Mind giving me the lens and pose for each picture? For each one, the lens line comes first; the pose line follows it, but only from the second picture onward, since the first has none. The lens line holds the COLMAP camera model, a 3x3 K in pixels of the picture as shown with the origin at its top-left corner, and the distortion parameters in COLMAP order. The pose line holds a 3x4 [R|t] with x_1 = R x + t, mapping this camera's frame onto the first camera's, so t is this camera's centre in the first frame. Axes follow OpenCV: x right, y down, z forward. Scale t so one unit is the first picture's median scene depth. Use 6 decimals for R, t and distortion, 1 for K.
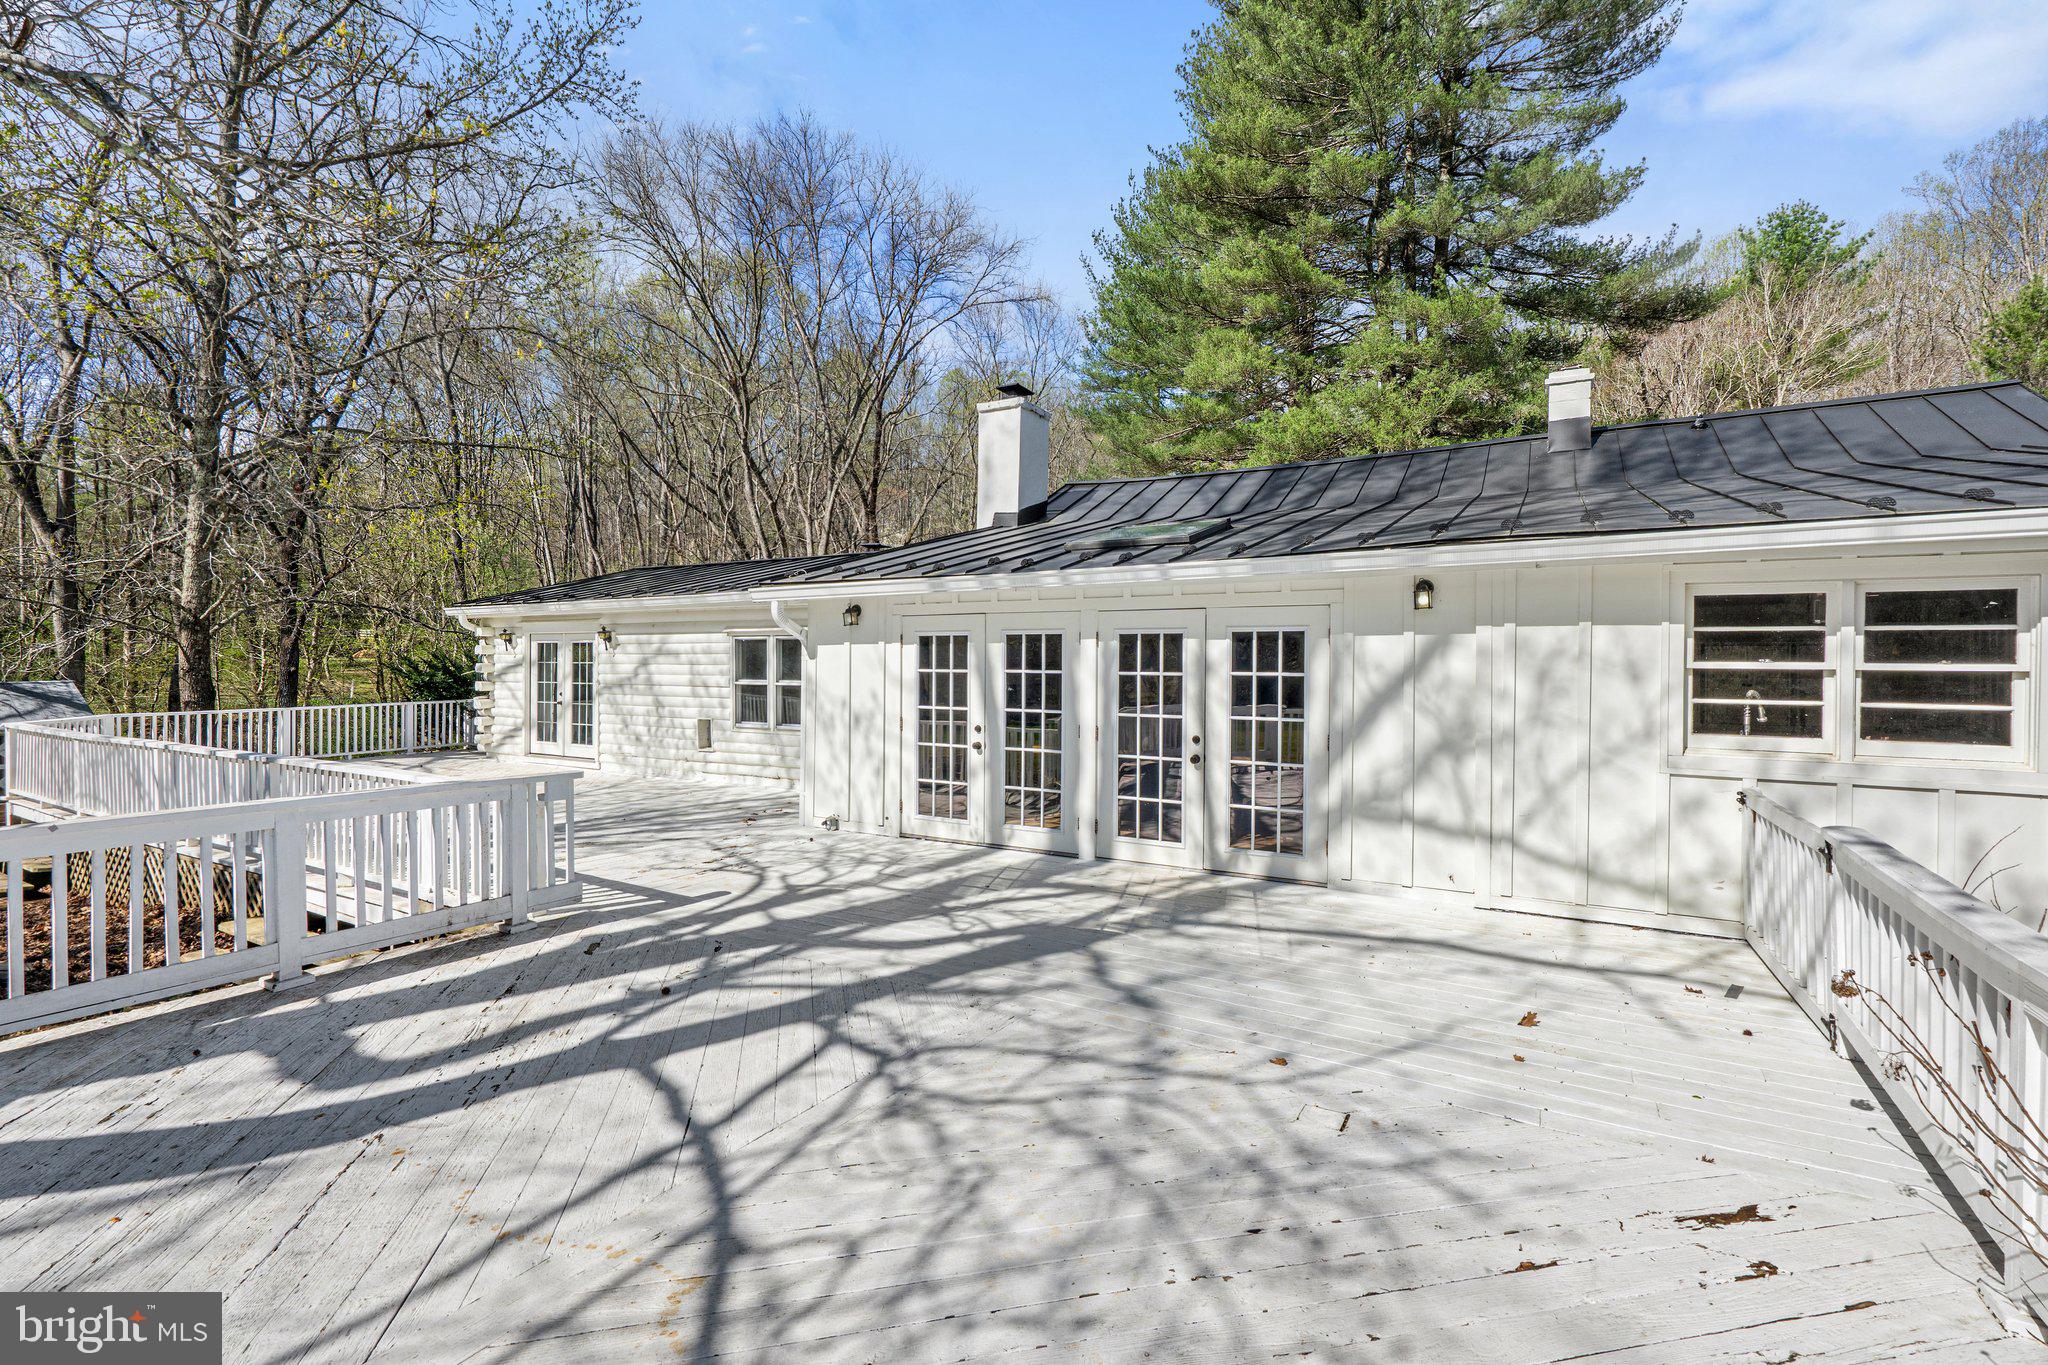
lens RADIAL K [[940.0, 0, 978.2], [0, 940.0, 670.2], [0, 0, 1]] dist [-0.010539, 0.001667]
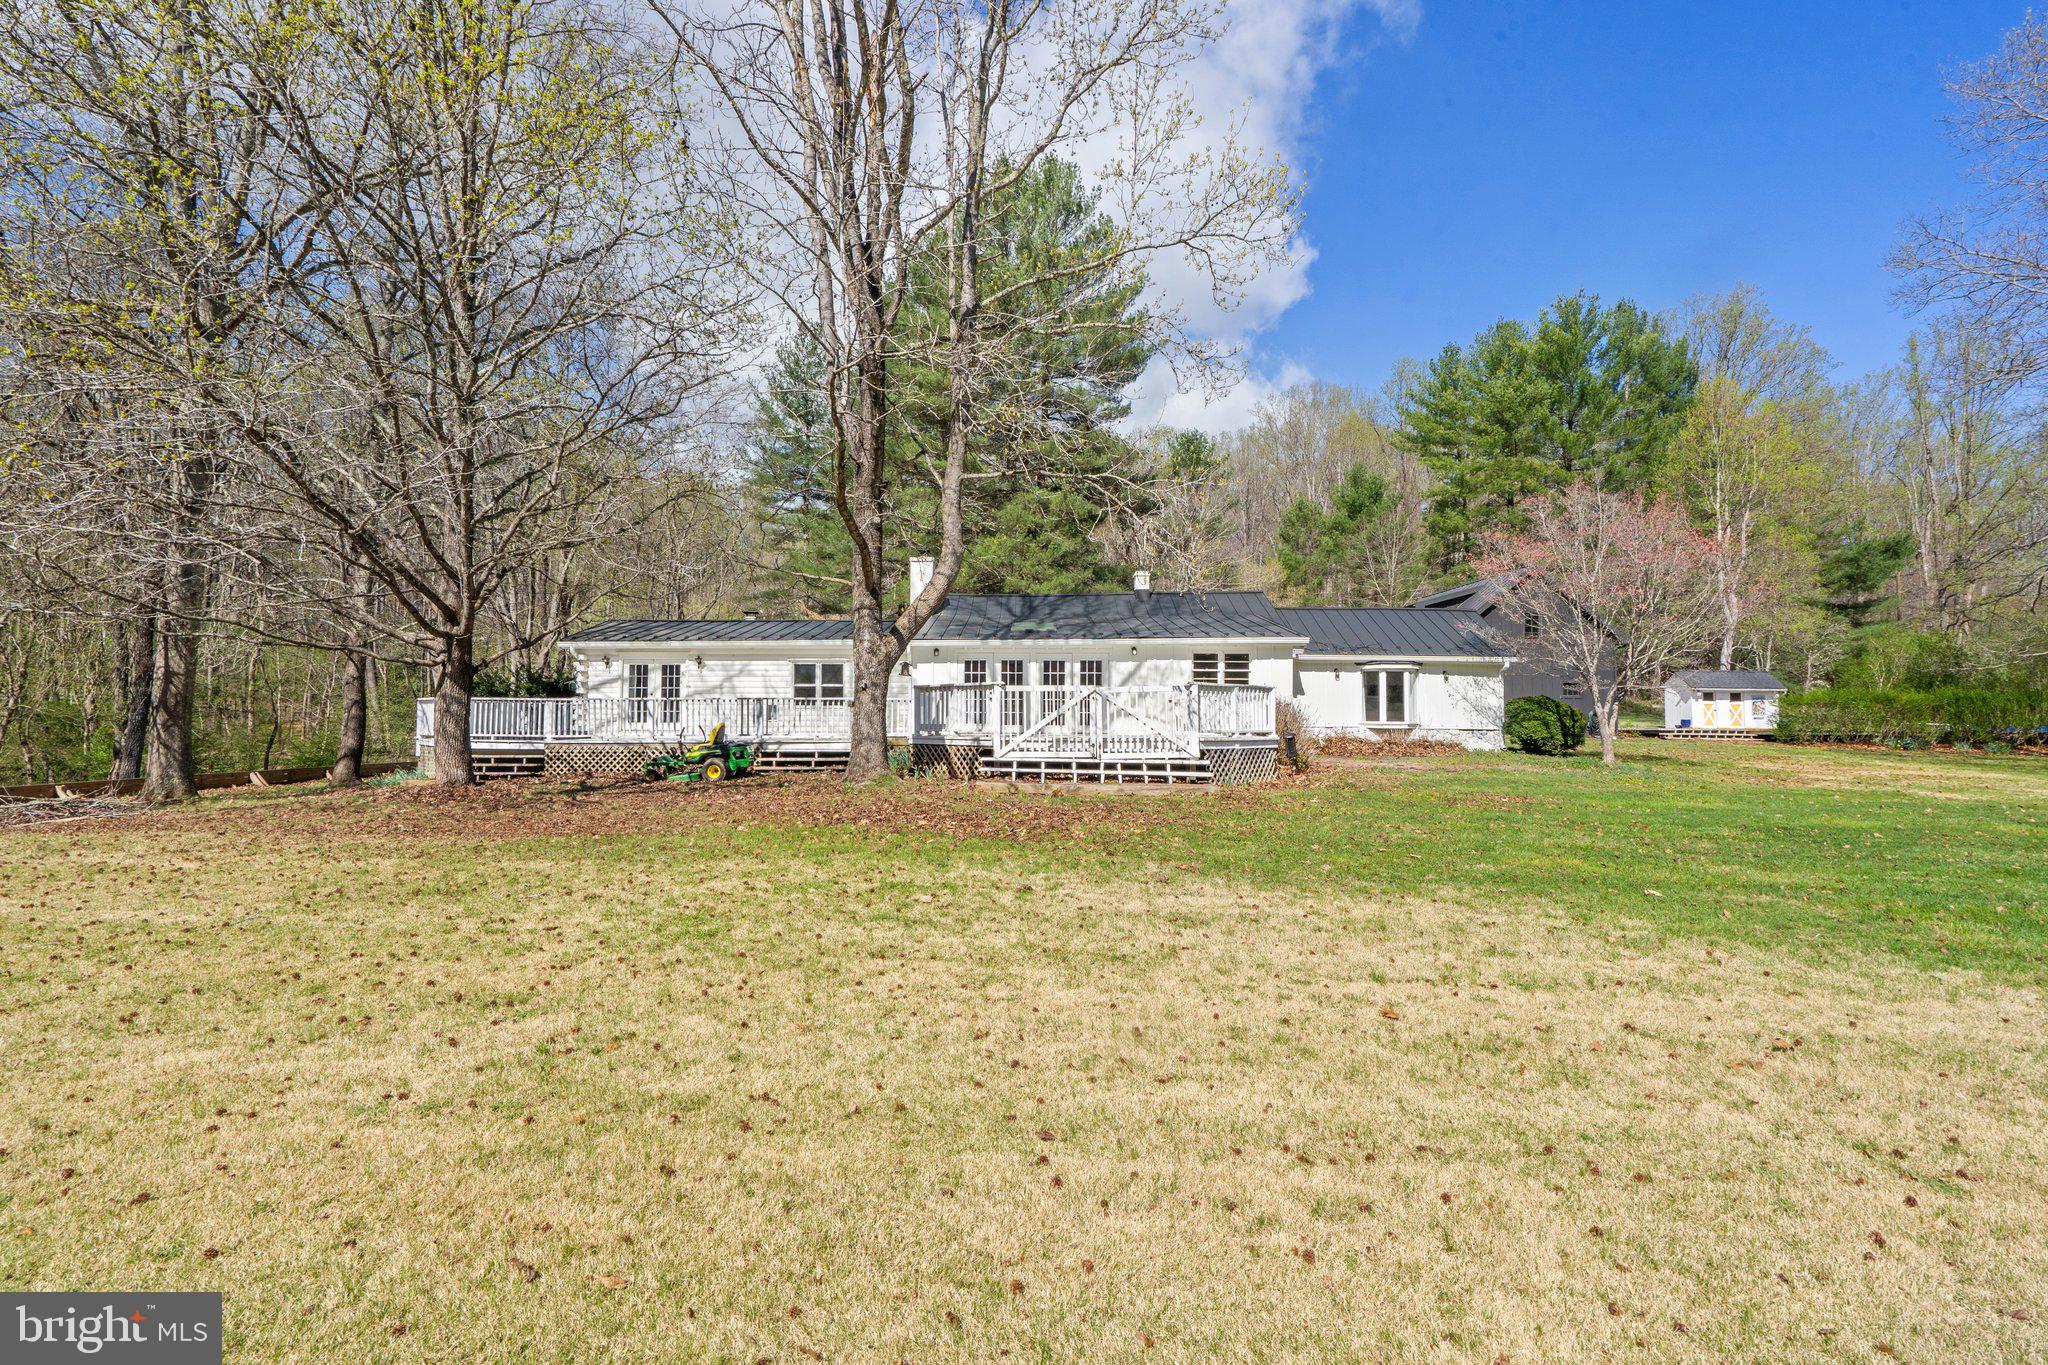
lens RADIAL K [[940.0, 0, 1013.9], [0, 940.0, 702.6], [0, 0, 1]] dist [-0.010539, 0.001667]
pose [[0.861891, 0.009923, 0.506996, -1.440540], [0.006741, 0.999496, -0.031023, 0.186395], [-0.507048, 0.030156, 0.861390, -1.545616]]
